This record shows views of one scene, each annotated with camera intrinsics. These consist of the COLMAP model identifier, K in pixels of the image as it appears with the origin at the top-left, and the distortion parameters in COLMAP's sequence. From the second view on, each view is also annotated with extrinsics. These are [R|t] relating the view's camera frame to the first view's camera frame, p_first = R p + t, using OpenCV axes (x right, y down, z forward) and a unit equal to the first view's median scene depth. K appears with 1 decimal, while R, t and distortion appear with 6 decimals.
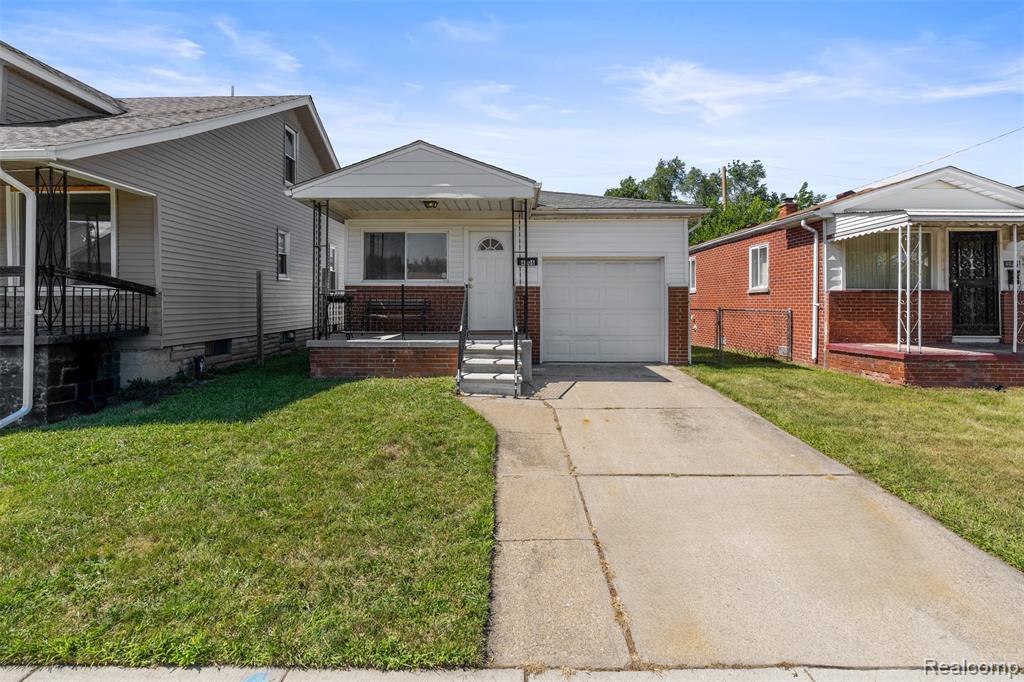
lens RADIAL K [[485.0, 0, 508.7], [0, 485.0, 304.3], [0, 0, 1]] dist [-0.001449, 0.000859]
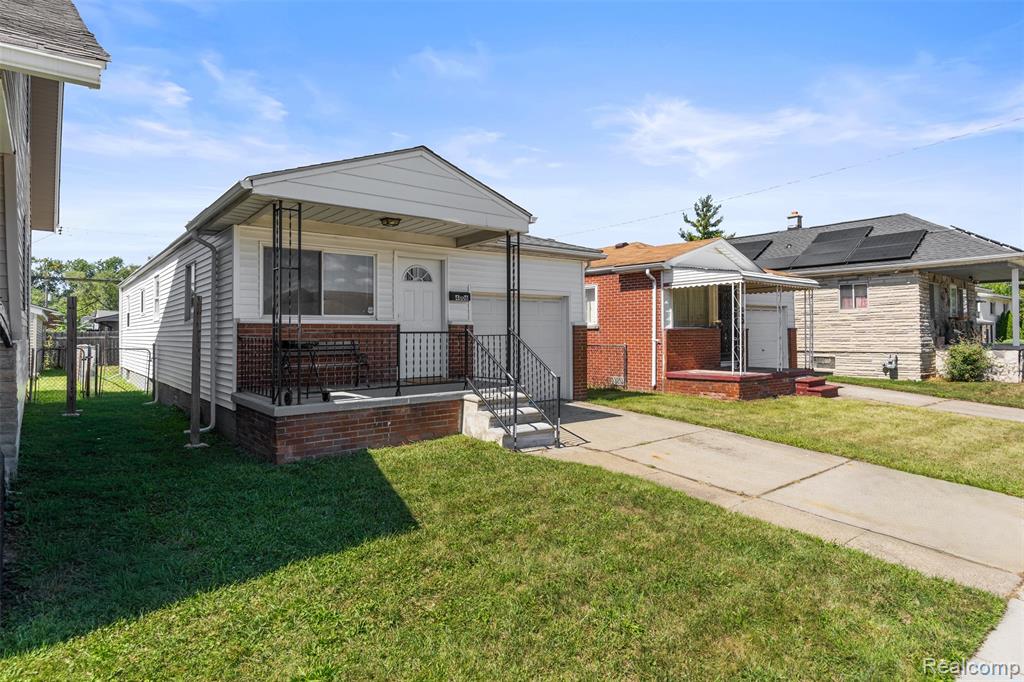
lens RADIAL K [[569.6, 0, 511.1], [0, 569.6, 330.7], [0, 0, 1]] dist [-0.000610, -0.001388]
pose [[0.769068, -0.004813, 0.639149, -0.552918], [0.008126, 0.999964, -0.002247, -0.023334], [-0.639116, 0.006922, 0.769079, 0.147914]]
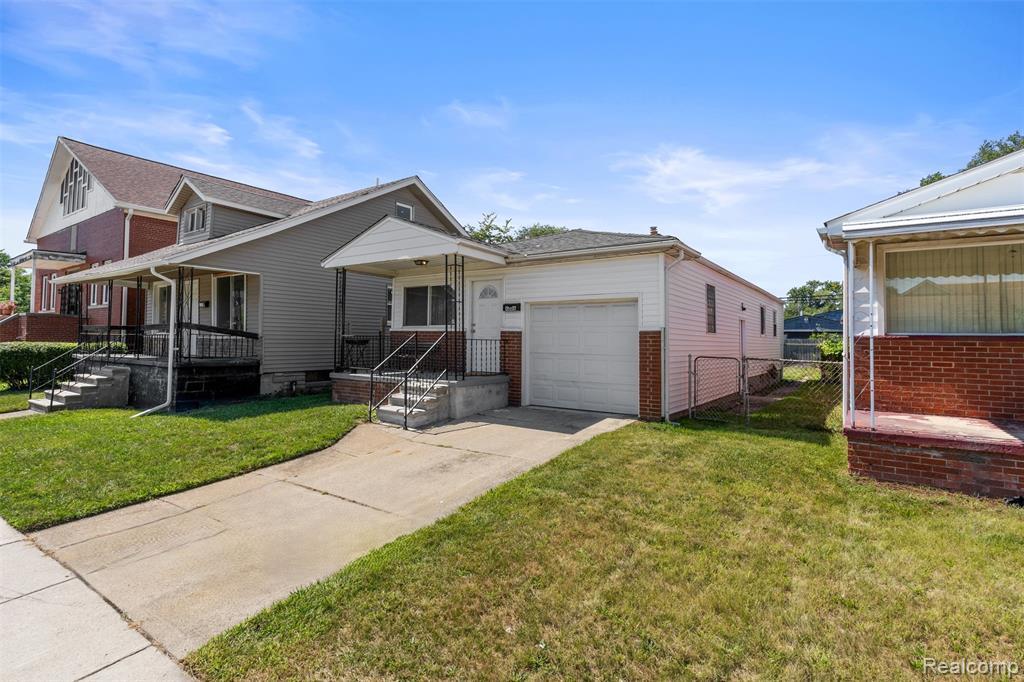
lens RADIAL K [[511.4, 0, 515.9], [0, 511.4, 338.4], [0, 0, 1]] dist [-0.003353, 0.000669]
pose [[0.825985, 0.005402, -0.563667, 0.672052], [-0.011507, 0.999907, -0.007279, -0.013797], [0.563575, 0.012498, 0.825970, 0.097325]]
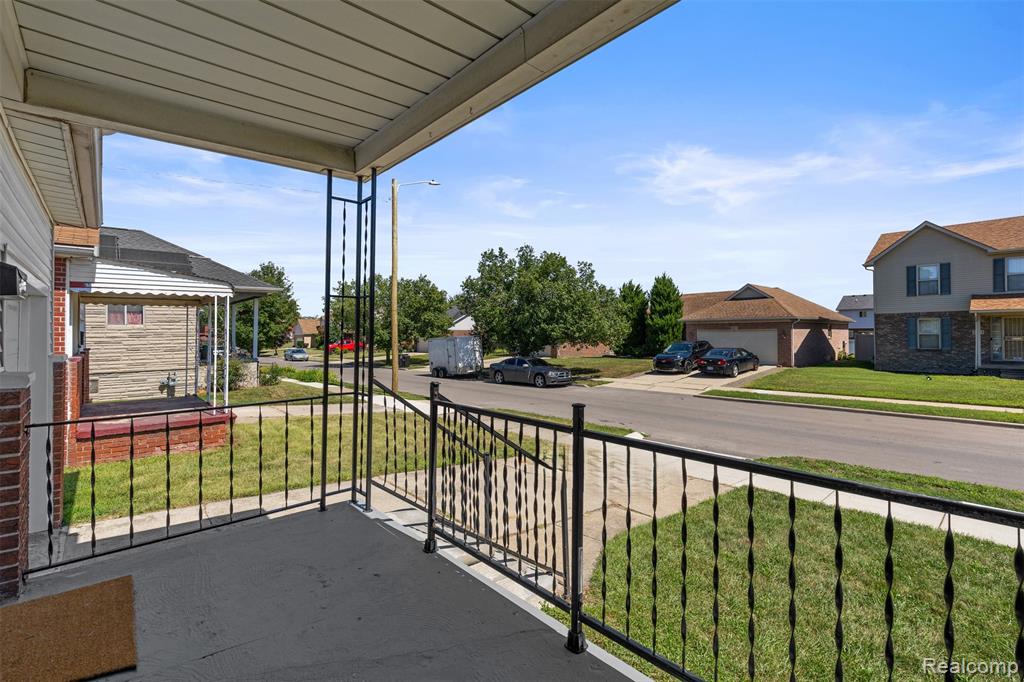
lens RADIAL K [[453.0, 0, 519.2], [0, 453.0, 335.5], [0, 0, 1]] dist [-0.003470, 0.000517]
pose [[-0.679371, -0.000838, 0.733795, -0.285728], [0.003040, 0.999988, 0.003956, -0.062930], [-0.733789, 0.004918, -0.679360, 0.969449]]
